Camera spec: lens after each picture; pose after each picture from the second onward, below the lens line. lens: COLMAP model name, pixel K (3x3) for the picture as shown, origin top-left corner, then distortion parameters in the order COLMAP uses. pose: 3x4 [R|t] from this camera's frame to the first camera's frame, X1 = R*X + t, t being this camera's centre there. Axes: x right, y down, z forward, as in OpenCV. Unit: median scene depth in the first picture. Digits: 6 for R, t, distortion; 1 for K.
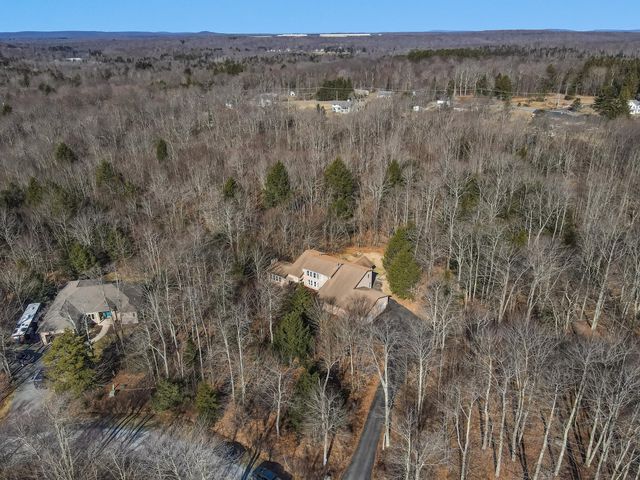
lens RADIAL K [[492.5, 0, 320.0], [0, 492.5, 240.0], [0, 0, 1]] dist [-0.006268, -0.001610]
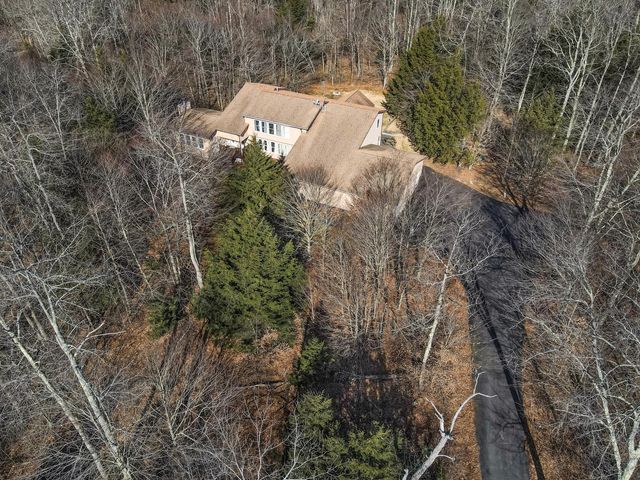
lens RADIAL K [[492.5, 0, 320.0], [0, 492.5, 240.0], [0, 0, 1]] dist [-0.006268, -0.001610]
pose [[0.984817, -0.098184, 0.143159, -0.044428], [0.061305, 0.968254, 0.242335, 0.063504], [-0.162408, -0.229880, 0.959572, 0.495592]]
